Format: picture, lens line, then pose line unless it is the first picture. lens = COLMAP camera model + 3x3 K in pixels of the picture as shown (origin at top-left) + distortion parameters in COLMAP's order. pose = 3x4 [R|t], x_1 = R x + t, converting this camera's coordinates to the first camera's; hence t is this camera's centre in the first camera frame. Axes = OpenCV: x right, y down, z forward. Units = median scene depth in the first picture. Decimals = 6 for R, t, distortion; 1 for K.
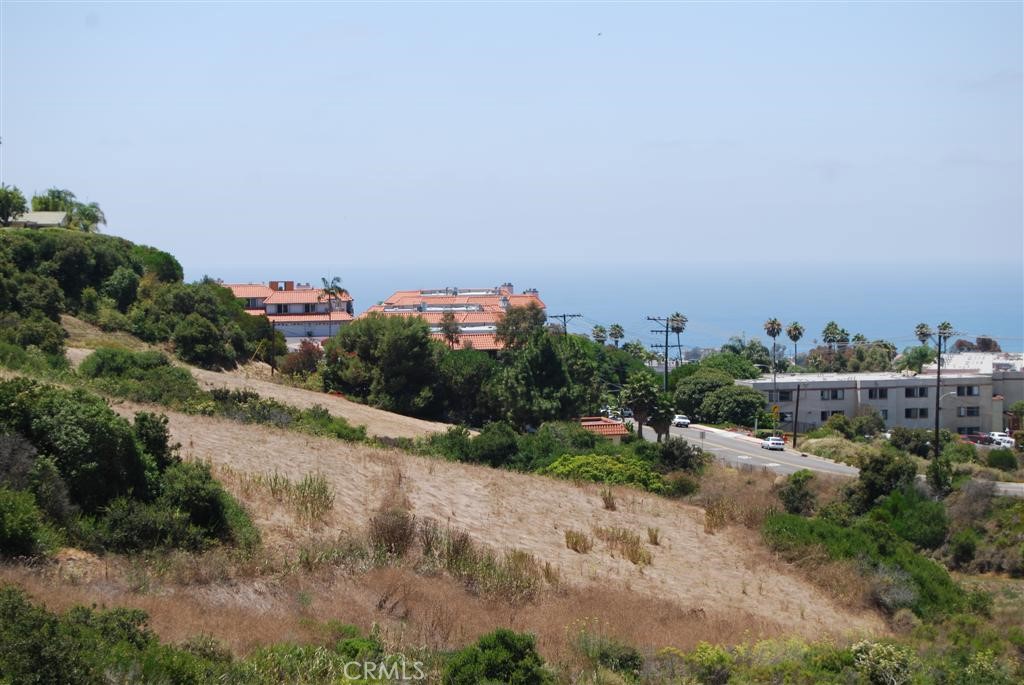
lens RADIAL K [[2396.0, 0, 512.6], [0, 2396.0, 322.3], [0, 0, 1]] dist [0.017009, -0.300980]
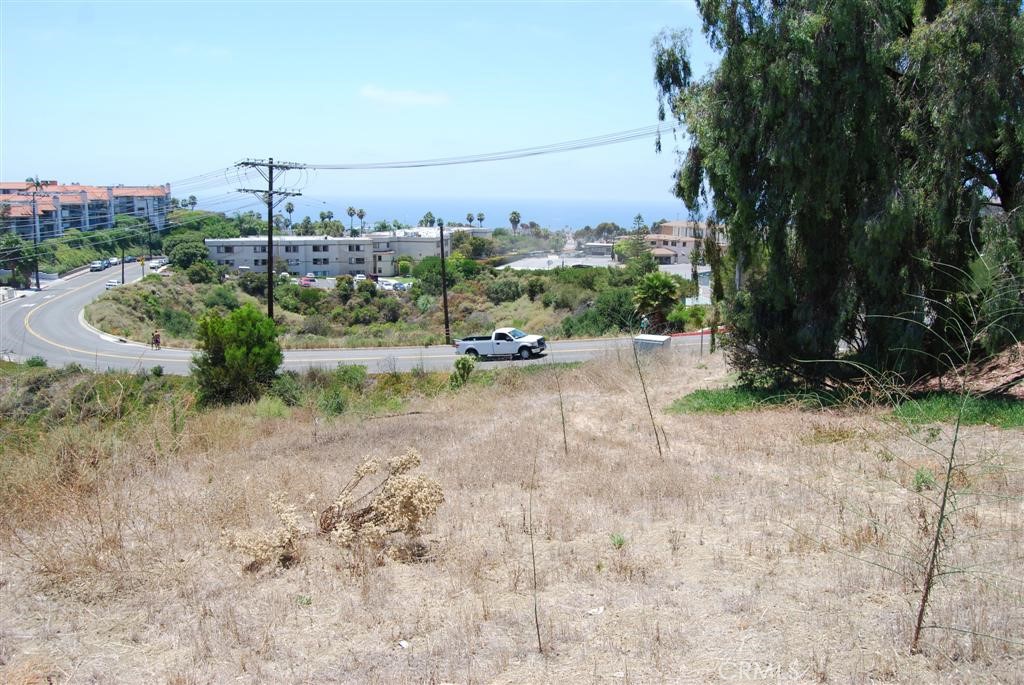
lens RADIAL K [[822.5, 0, 512.0], [0, 822.5, 342.5], [0, 0, 1]] dist [-0.076474, 0.007986]
pose [[0.999369, 0.018708, 0.030182, 0.332258], [-0.022979, 0.988719, 0.148007, 0.008568], [-0.027073, -0.148607, 0.988526, 0.522526]]
